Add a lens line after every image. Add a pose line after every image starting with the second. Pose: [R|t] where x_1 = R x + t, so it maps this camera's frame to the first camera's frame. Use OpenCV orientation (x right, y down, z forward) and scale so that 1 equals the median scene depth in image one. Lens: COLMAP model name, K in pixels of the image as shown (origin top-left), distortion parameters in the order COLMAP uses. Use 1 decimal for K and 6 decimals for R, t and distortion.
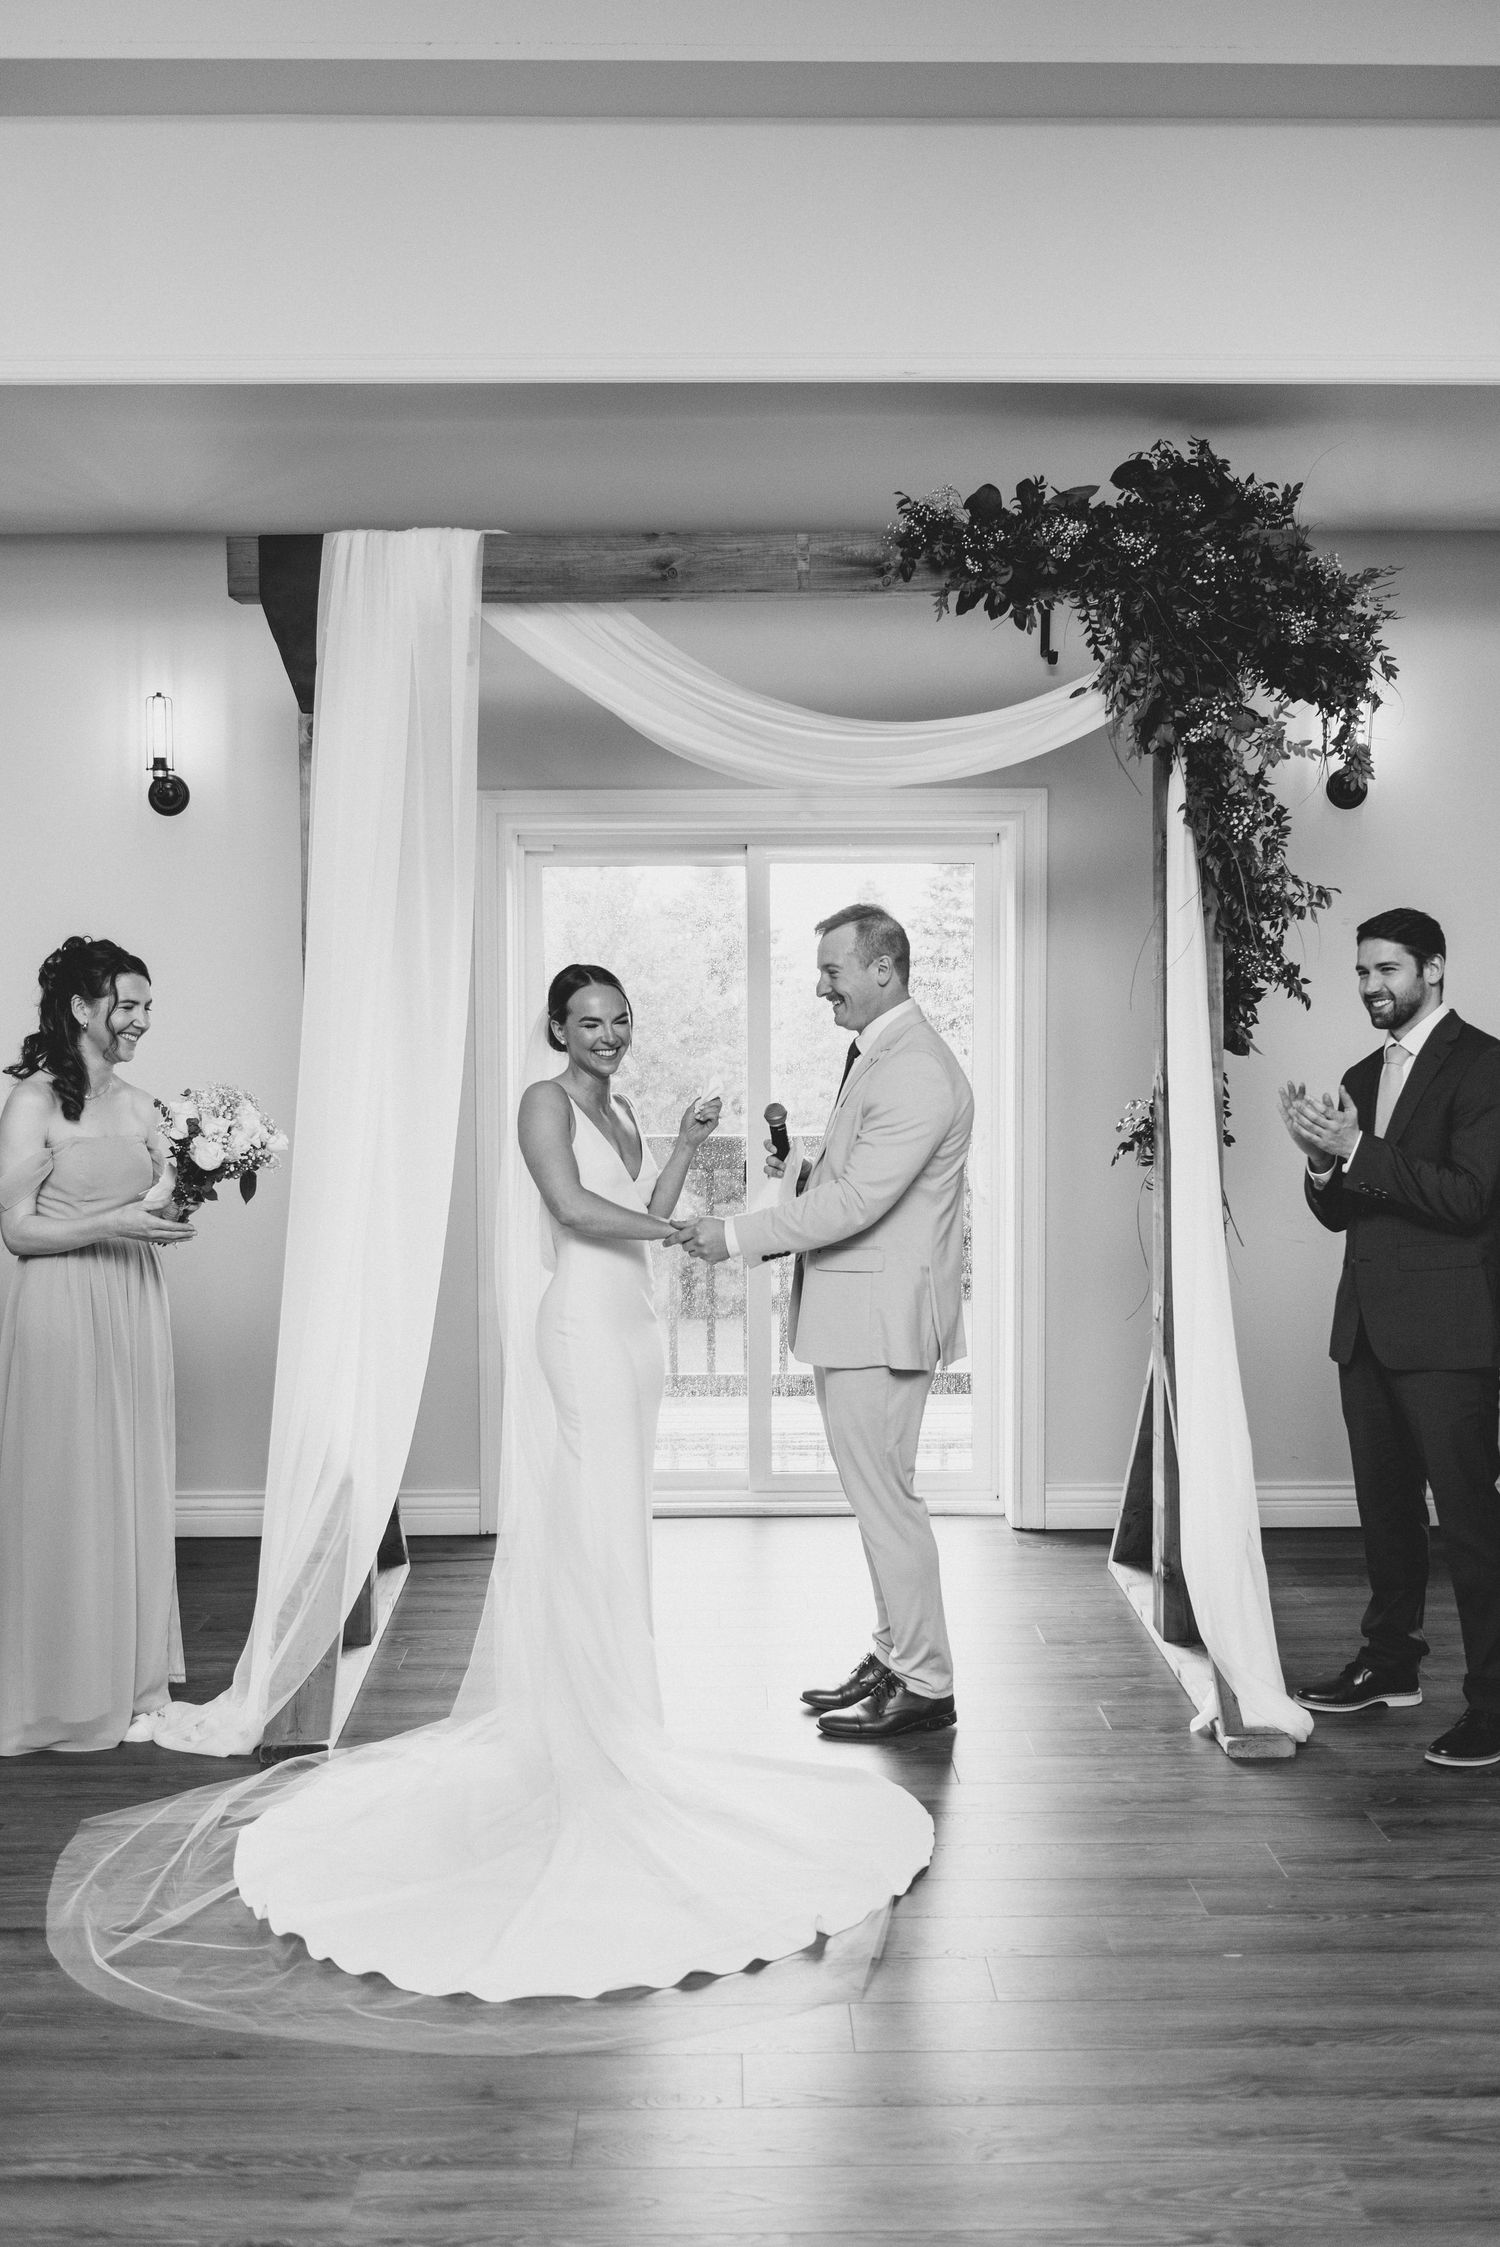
lens RADIAL K [[1824.4, 0, 753.6], [0, 1824.4, 1120.2], [0, 0, 1]] dist [-0.026952, 0.003913]
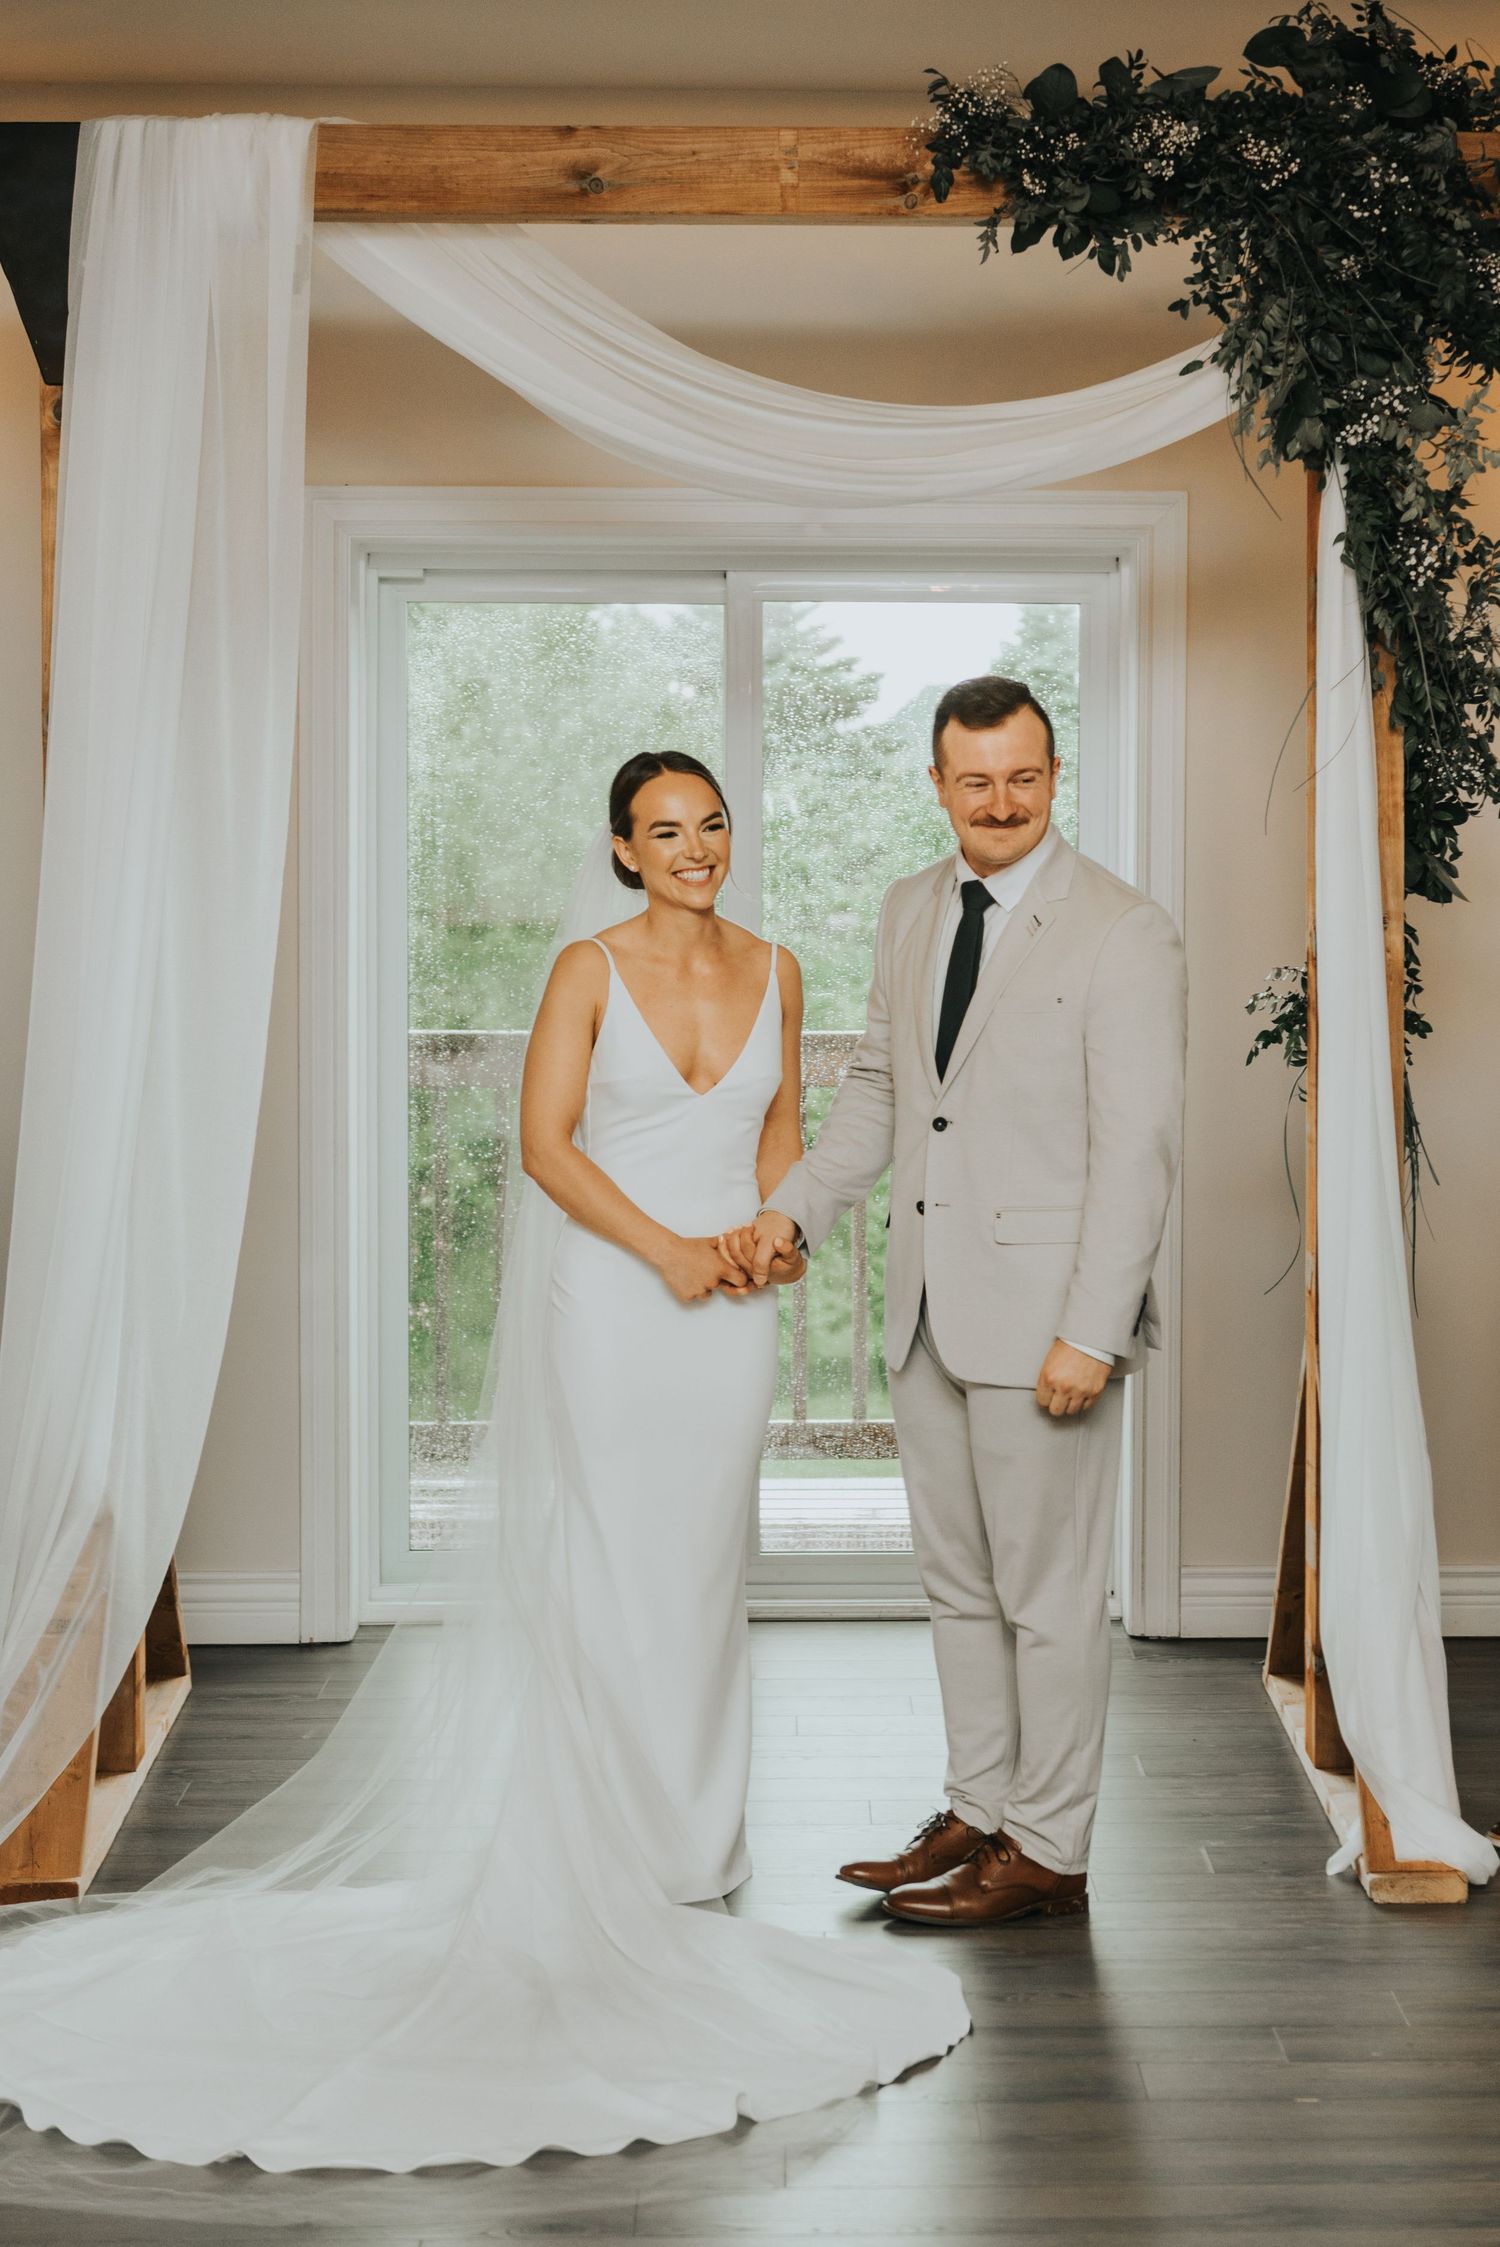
lens RADIAL K [[3464.0, 0, 917.6], [0, 3464.0, 1010.0], [0, 0, 1]] dist [-0.046810, 0.000000]
pose [[0.999638, 0.006830, 0.026040, 0.043987], [-0.006635, 0.999949, -0.007563, 0.016006], [-0.026090, 0.007387, 0.999632, -0.289188]]
